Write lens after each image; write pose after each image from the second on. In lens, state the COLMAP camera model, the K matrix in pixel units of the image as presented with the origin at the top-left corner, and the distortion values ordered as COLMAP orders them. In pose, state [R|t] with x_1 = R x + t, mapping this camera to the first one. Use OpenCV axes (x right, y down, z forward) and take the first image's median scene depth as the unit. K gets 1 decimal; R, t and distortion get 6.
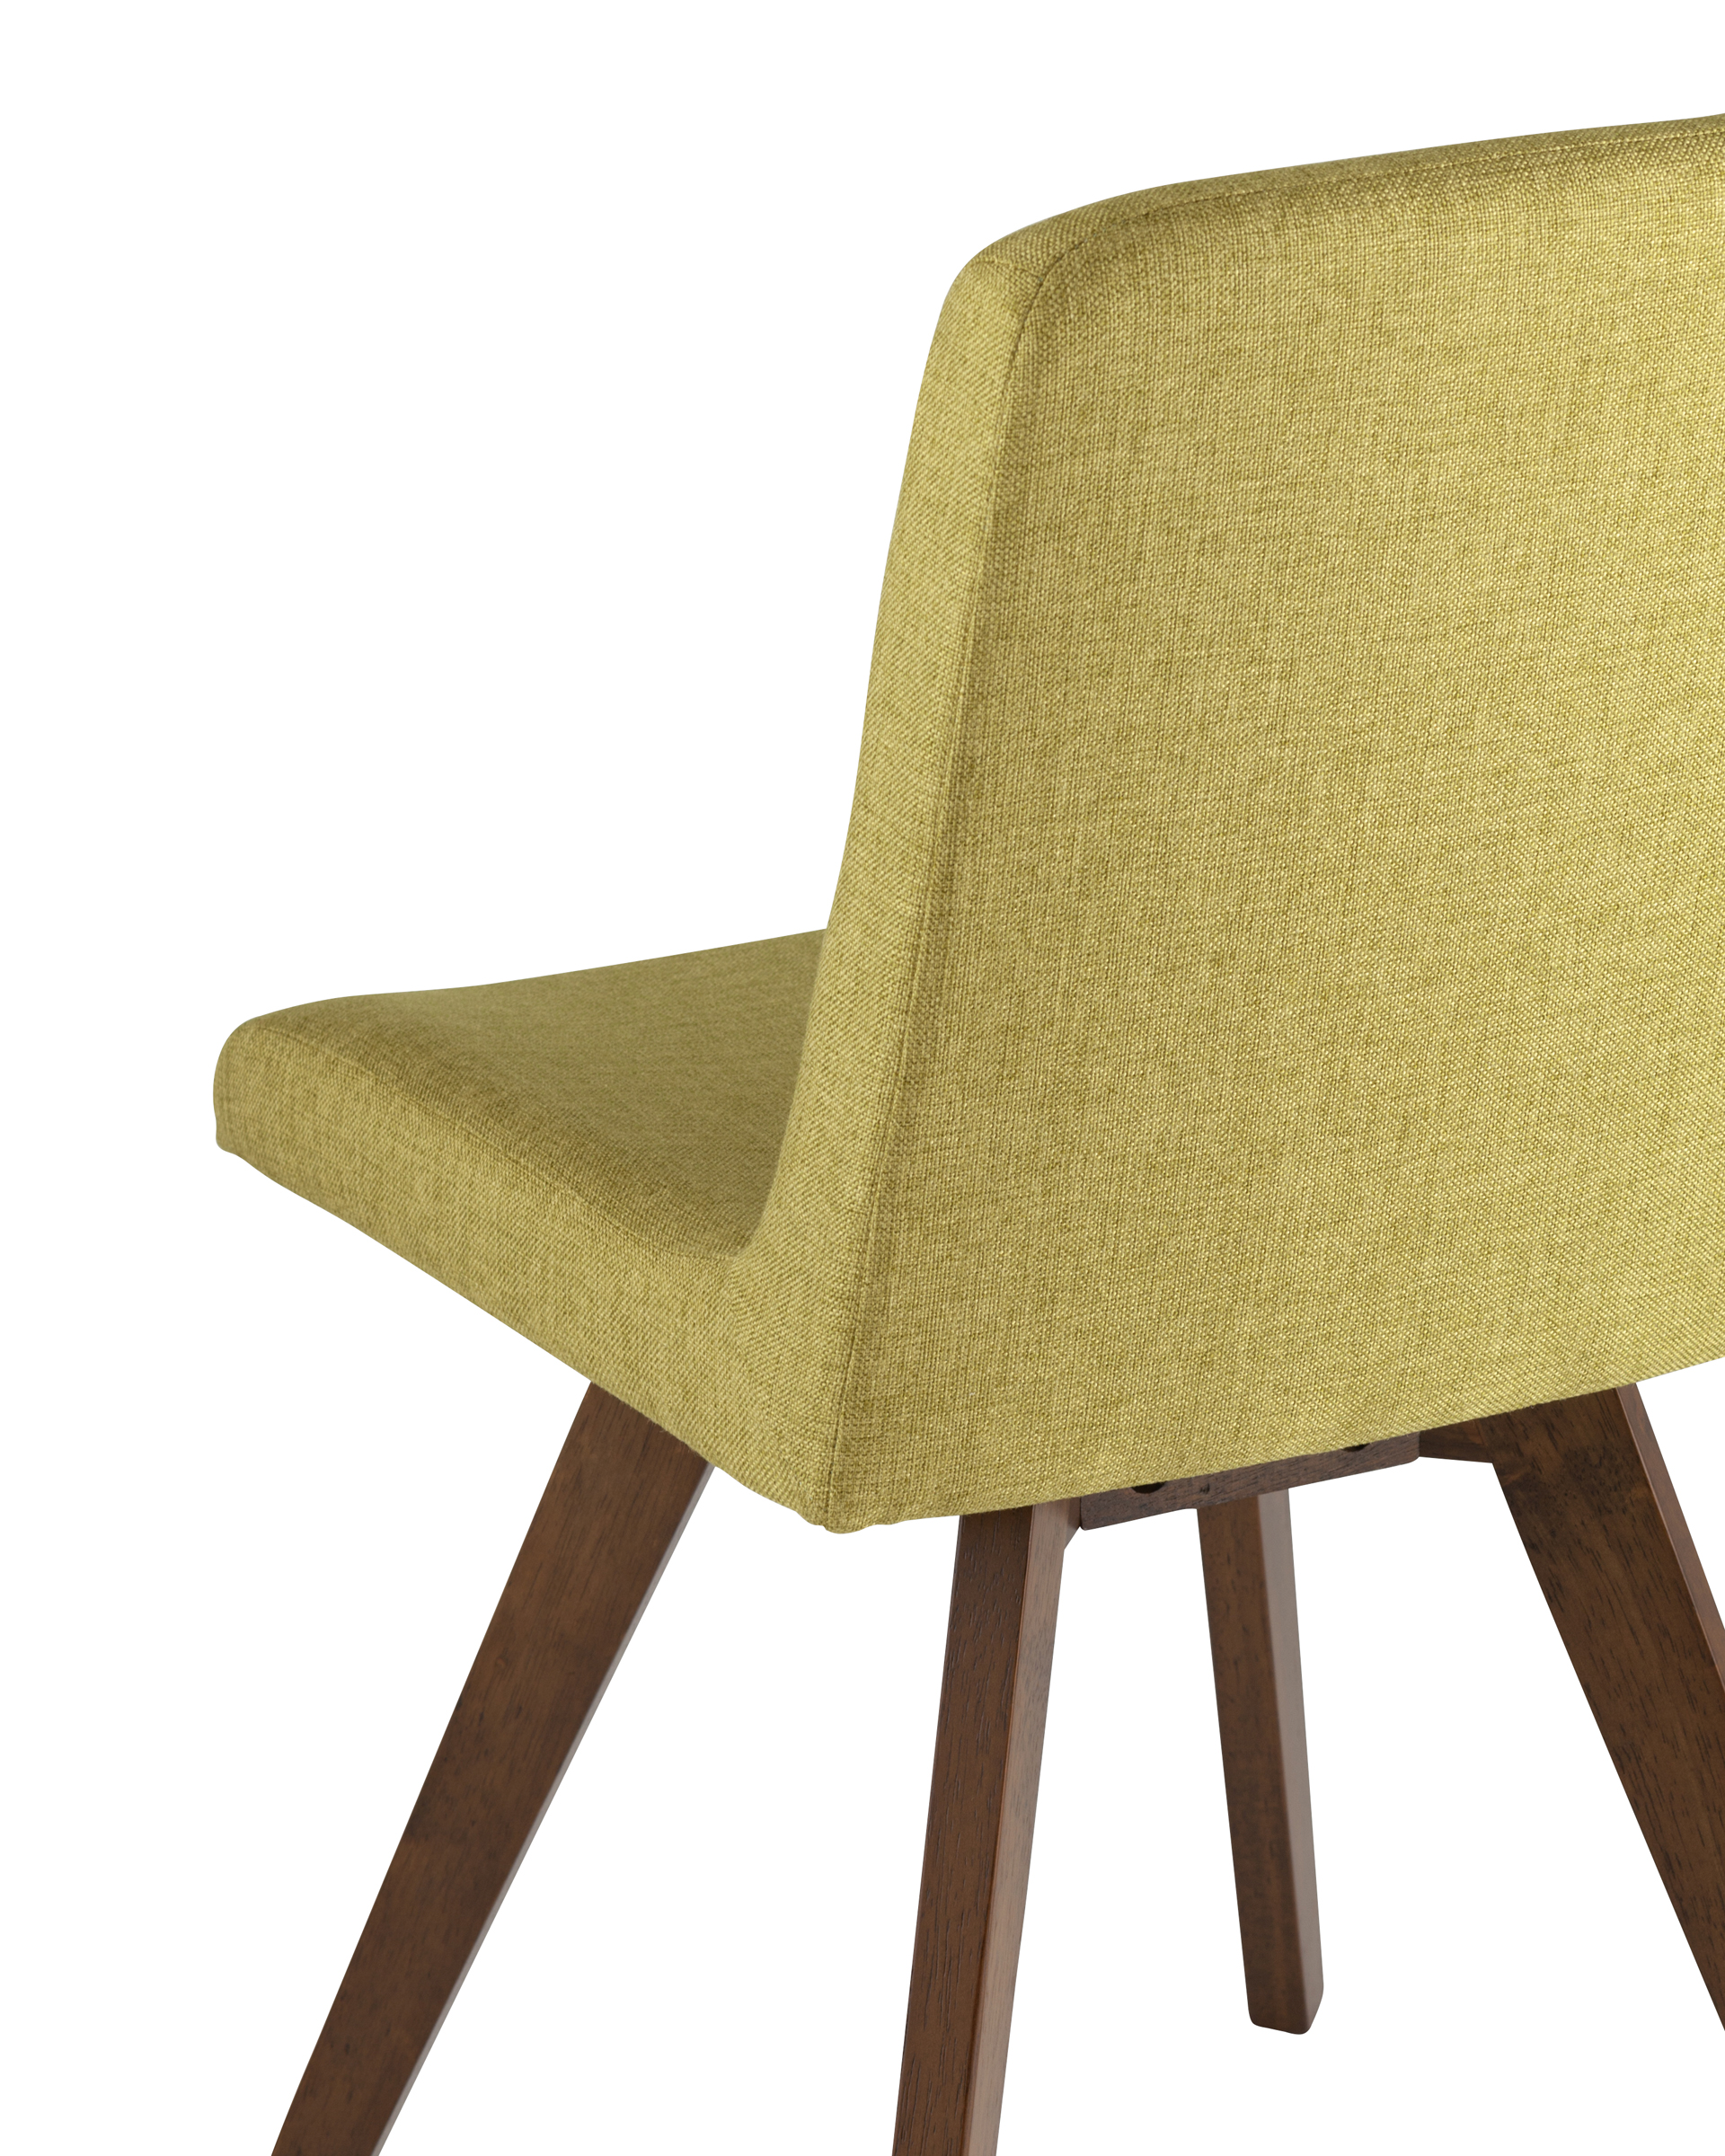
lens RADIAL K [[7294.7, 0, 800.8], [0, 7294.7, 1079.7], [0, 0, 1]] dist [-0.025933, -0.309137]
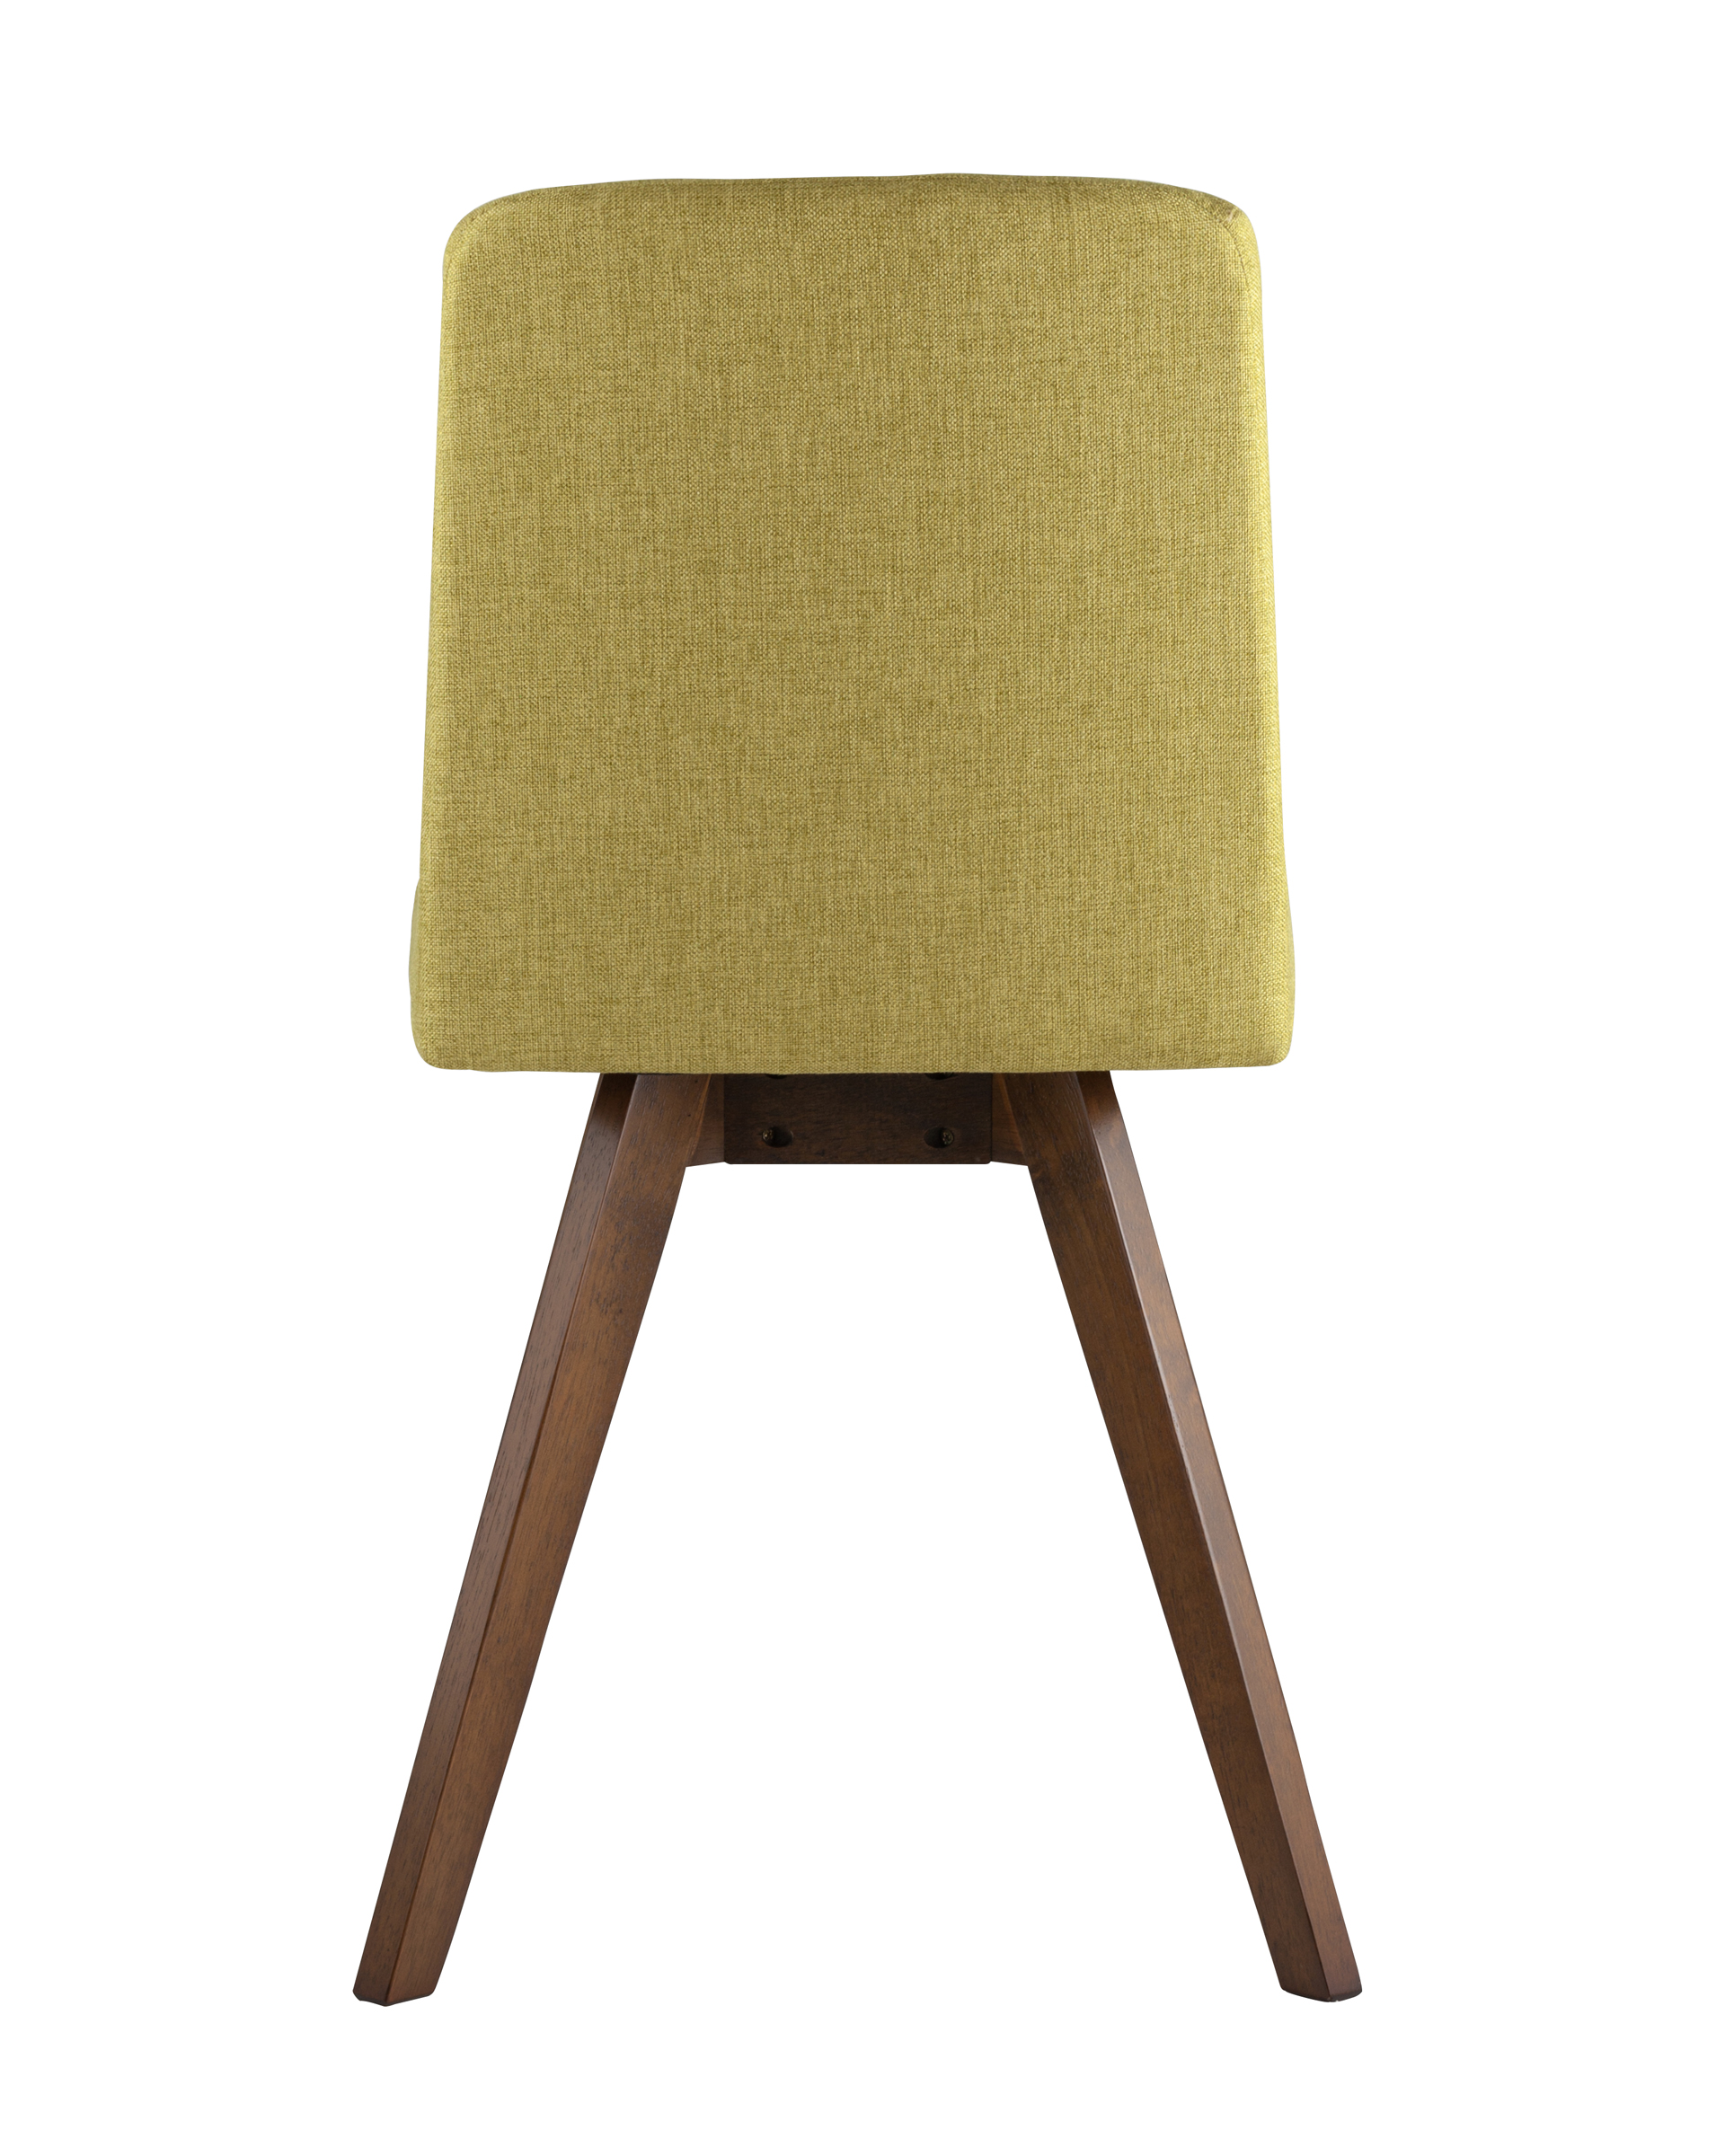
lens RADIAL K [[8189.2, 0, 862.5], [0, 8189.2, 1078.0], [0, 0, 1]] dist [-0.149093, -0.587945]
pose [[0.880218, 0.059036, -0.470884, 0.933331], [-0.152524, 0.974782, -0.162900, 0.343230], [0.449392, 0.215209, 0.867025, -0.501431]]
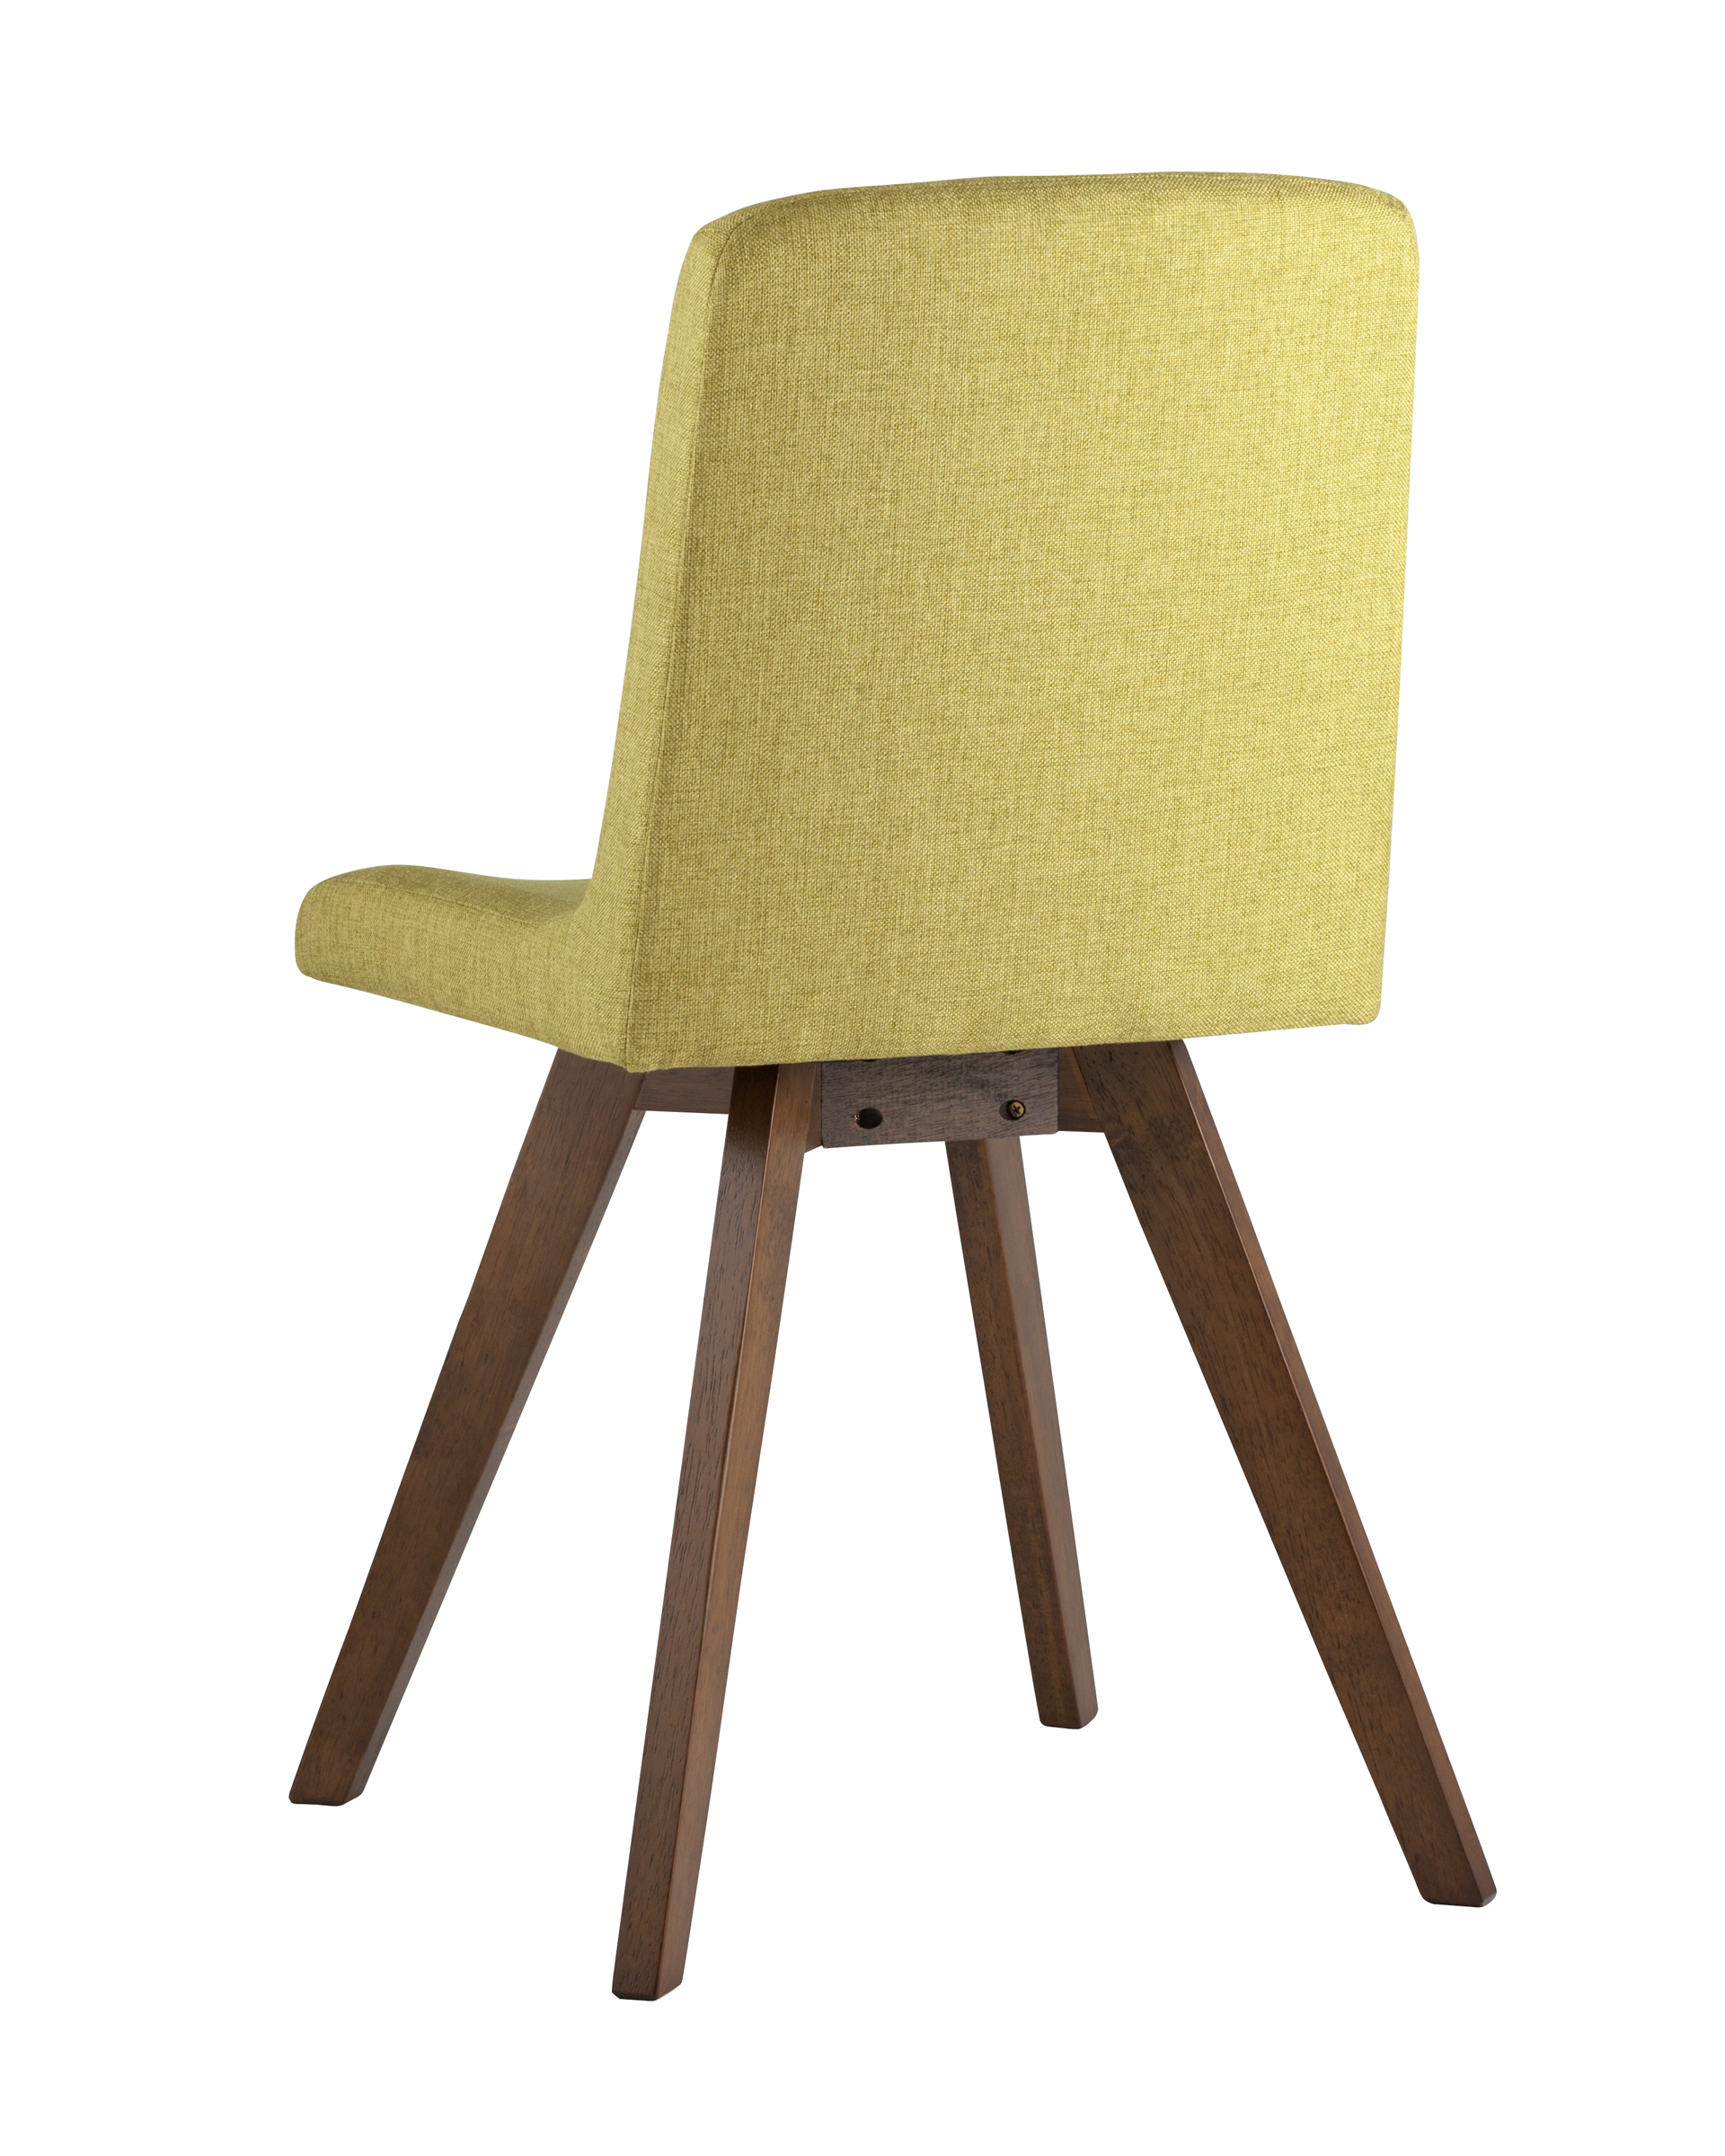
lens RADIAL K [[8189.2, 0, 862.5], [0, 8189.2, 1078.0], [0, 0, 1]] dist [-0.149093, -0.587945]
pose [[0.997021, 0.003272, -0.077064, 0.195107], [-0.018871, 0.979086, -0.202568, 0.430603], [0.074790, 0.203419, 0.976231, -0.748745]]
